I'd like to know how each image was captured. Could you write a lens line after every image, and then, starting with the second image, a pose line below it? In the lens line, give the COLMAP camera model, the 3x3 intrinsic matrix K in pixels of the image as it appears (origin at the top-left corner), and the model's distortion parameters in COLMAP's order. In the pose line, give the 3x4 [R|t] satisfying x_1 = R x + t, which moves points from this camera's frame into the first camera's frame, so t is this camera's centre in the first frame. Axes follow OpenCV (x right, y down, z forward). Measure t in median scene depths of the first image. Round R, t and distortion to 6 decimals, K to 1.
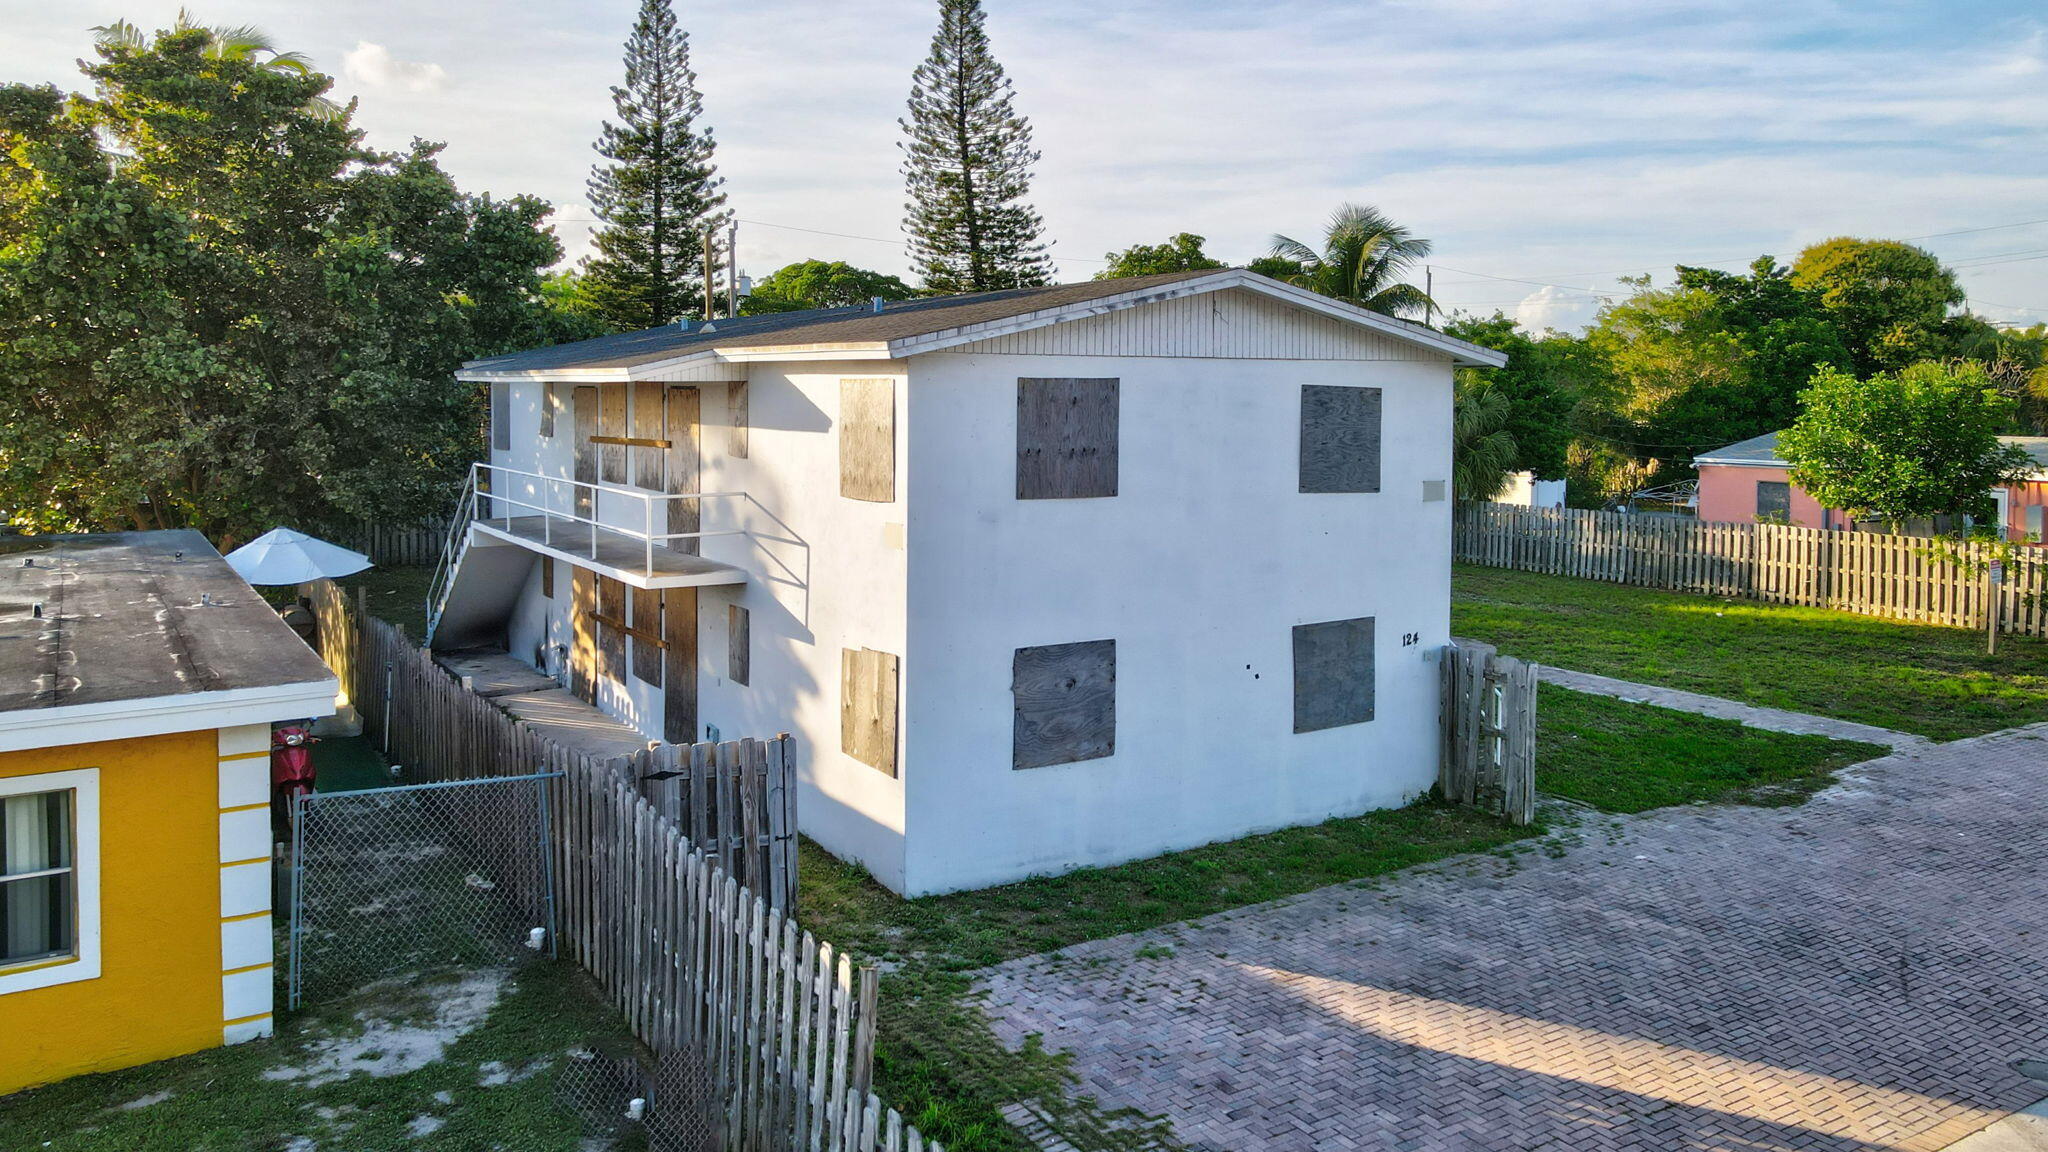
lens RADIAL K [[1526.0, 0, 1029.6], [0, 1526.0, 474.9], [0, 0, 1]] dist [0.020521, 0.005435]
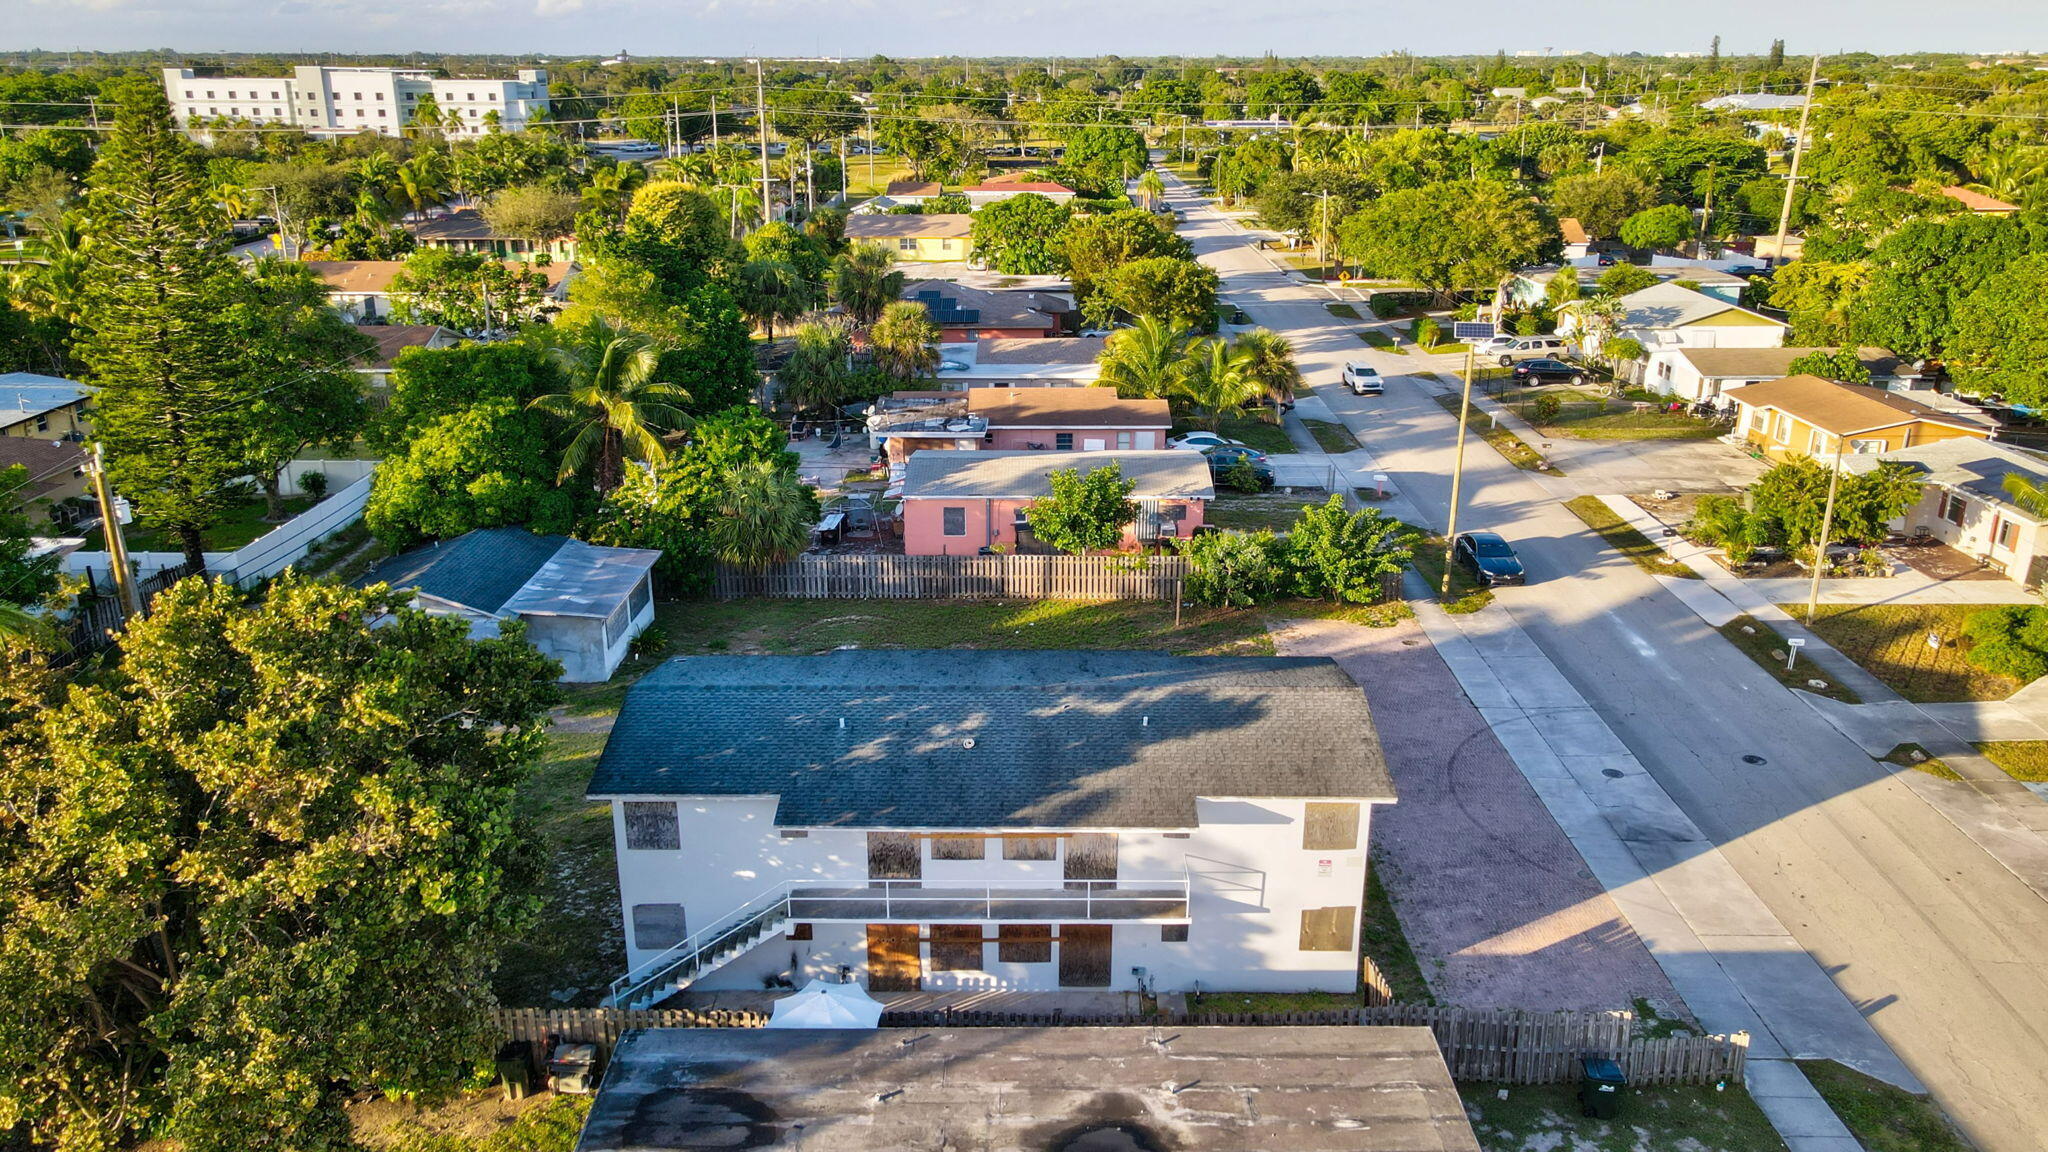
lens RADIAL K [[1499.0, 0, 1027.6], [0, 1499.0, 570.1], [0, 0, 1]] dist [0.026521, 0.007173]
pose [[0.538429, -0.278295, 0.795390, -1.819215], [0.054227, 0.953379, 0.296865, -0.966317], [-0.840924, -0.116709, 0.528418, 0.219133]]
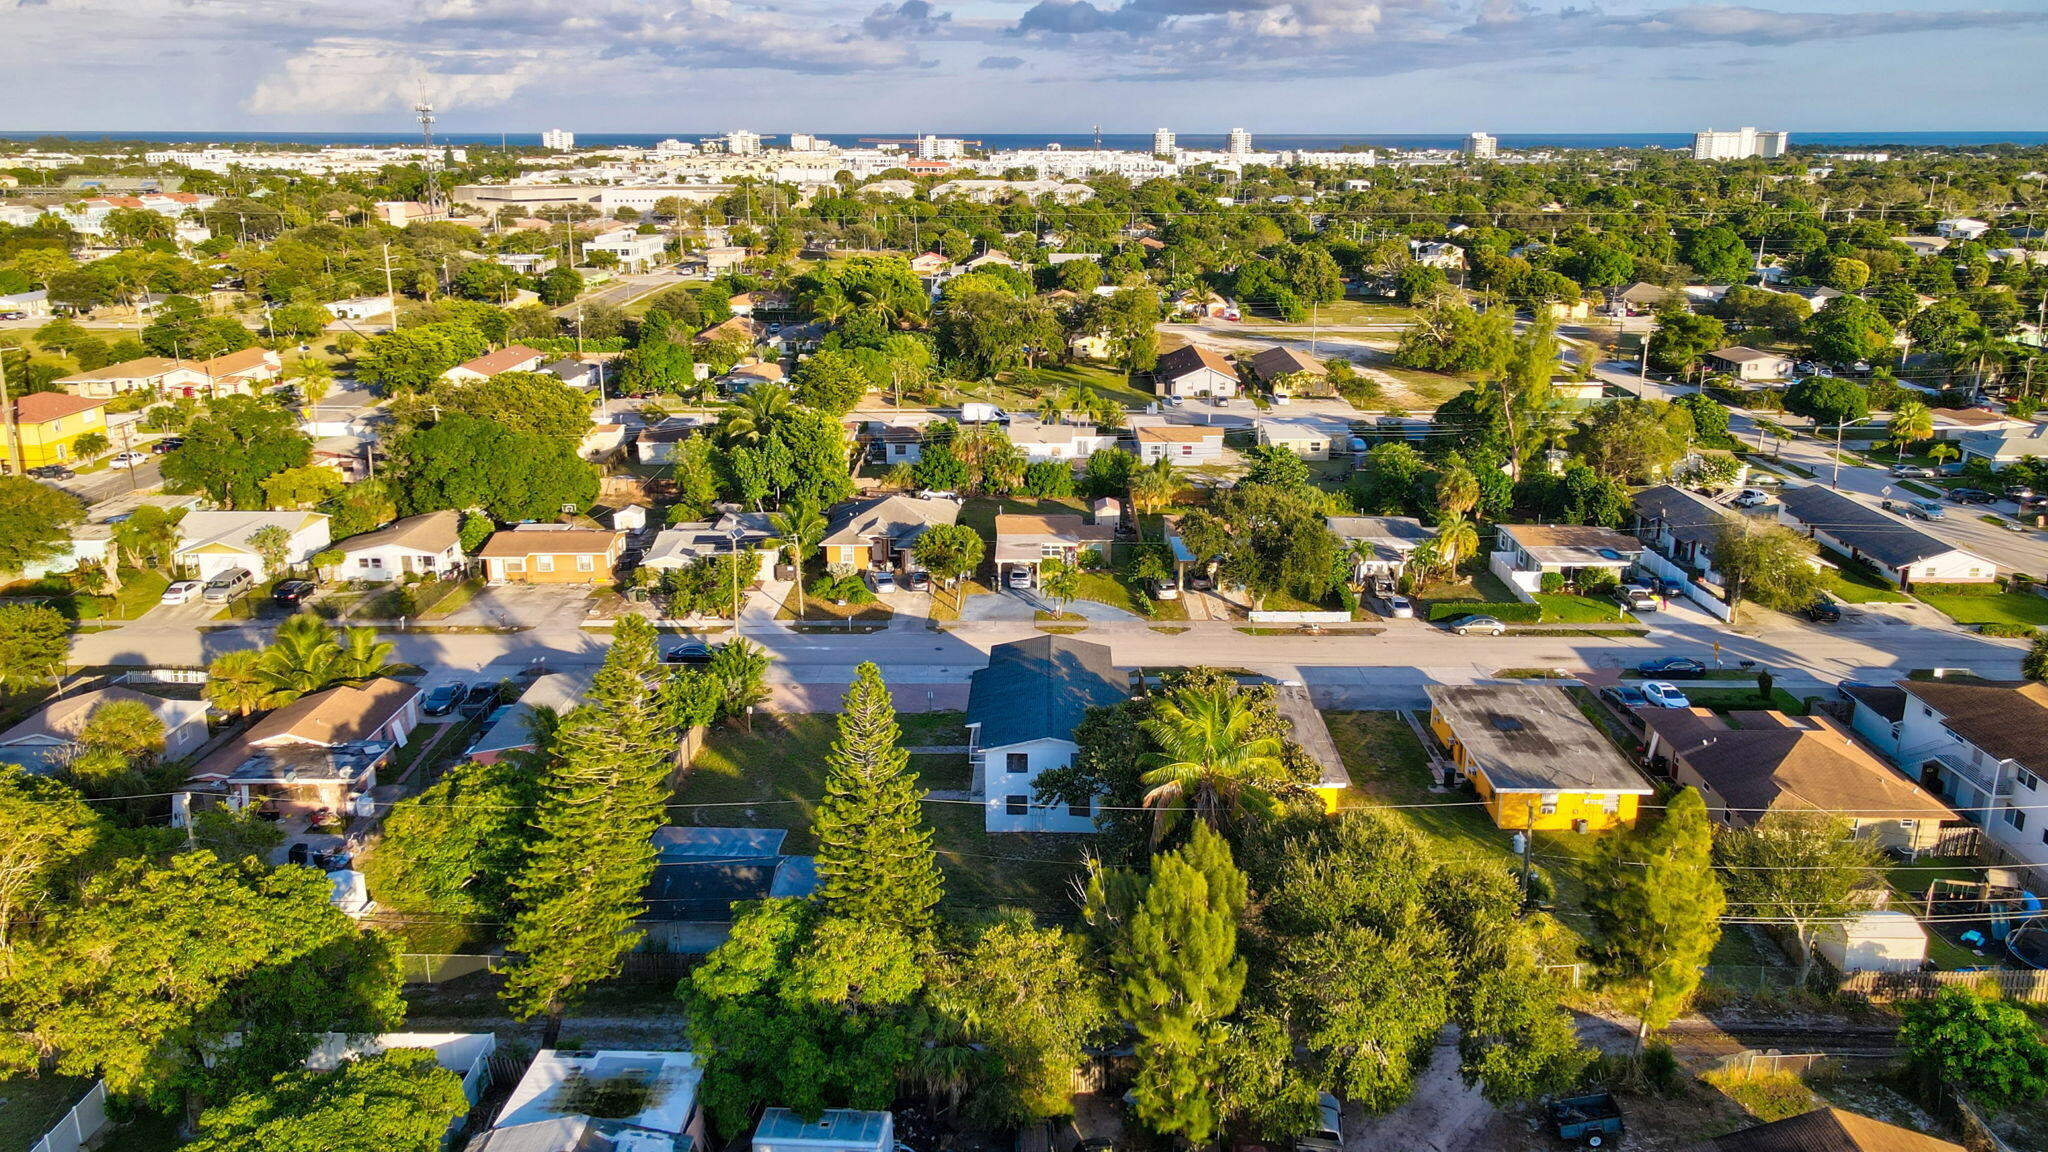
lens RADIAL K [[1501.9, 0, 1024.0], [0, 1501.9, 576.0], [0, 0, 1]] dist [0.013228, 0.012204]
pose [[-0.833775, -0.164102, 0.527153, -2.978237], [0.031102, 0.939330, 0.341603, -2.456337], [-0.551228, 0.301215, -0.778085, 5.710168]]
